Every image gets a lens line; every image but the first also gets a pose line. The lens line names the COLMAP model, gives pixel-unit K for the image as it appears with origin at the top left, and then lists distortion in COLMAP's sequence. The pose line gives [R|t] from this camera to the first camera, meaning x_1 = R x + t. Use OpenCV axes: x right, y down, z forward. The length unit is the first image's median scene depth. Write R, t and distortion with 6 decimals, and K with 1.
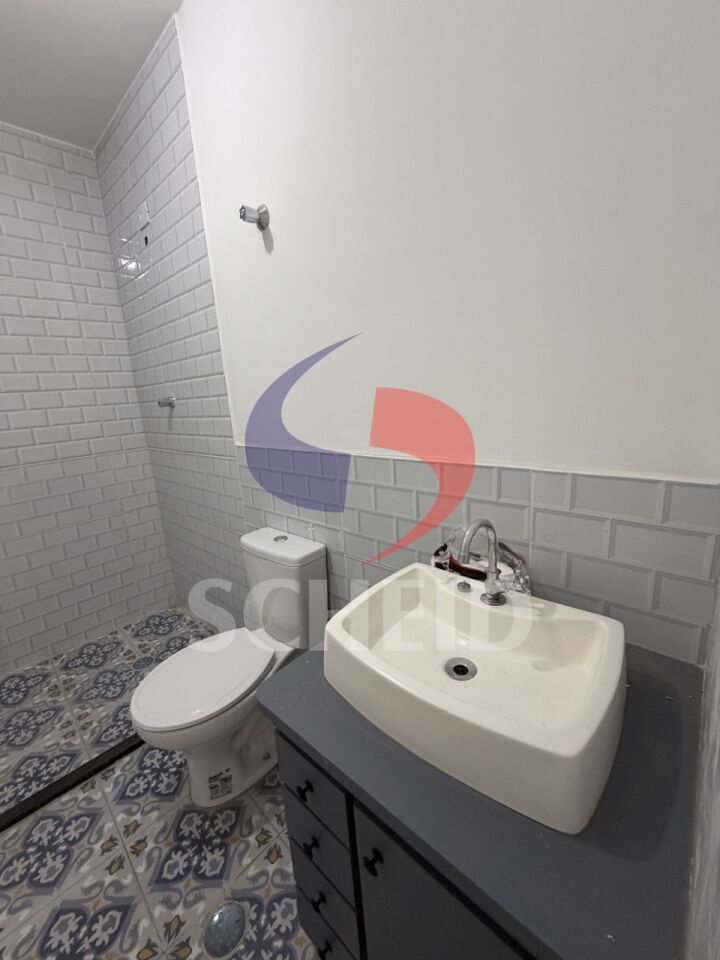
lens RADIAL K [[383.1, 0, 359.2], [0, 383.1, 478.0], [0, 0, 1]] dist [-0.000763, 0.000888]
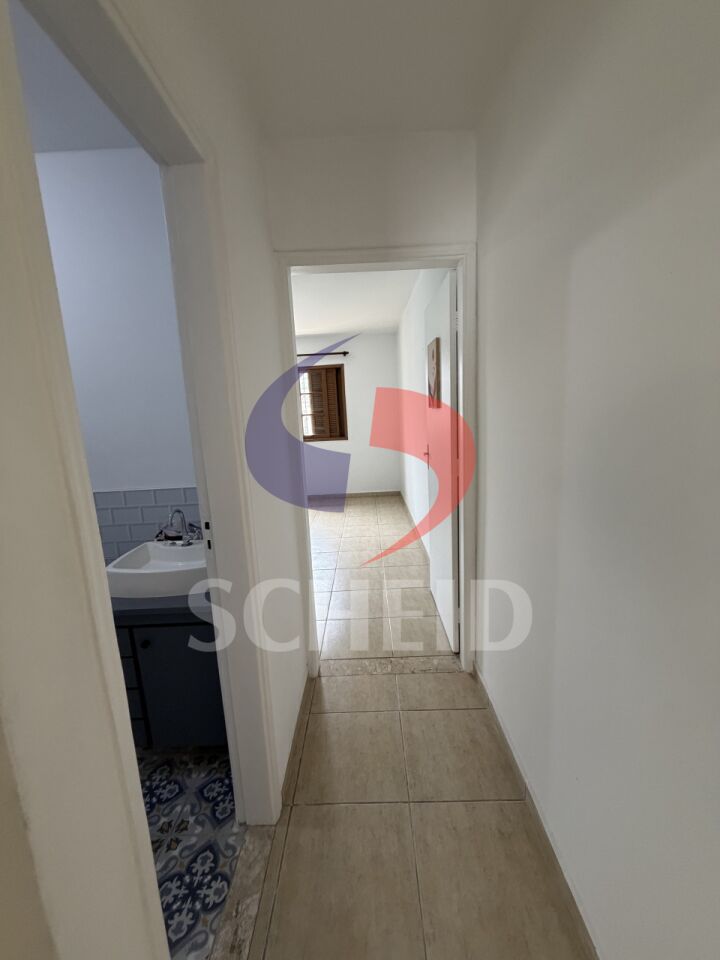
lens RADIAL K [[383.1, 0, 359.2], [0, 383.1, 478.0], [0, 0, 1]] dist [-0.000763, 0.000888]
pose [[0.750615, -0.080474, 0.655821, -0.303460], [0.133752, 0.990513, -0.031542, 0.114140], [-0.647061, 0.111393, 0.754257, -1.264162]]
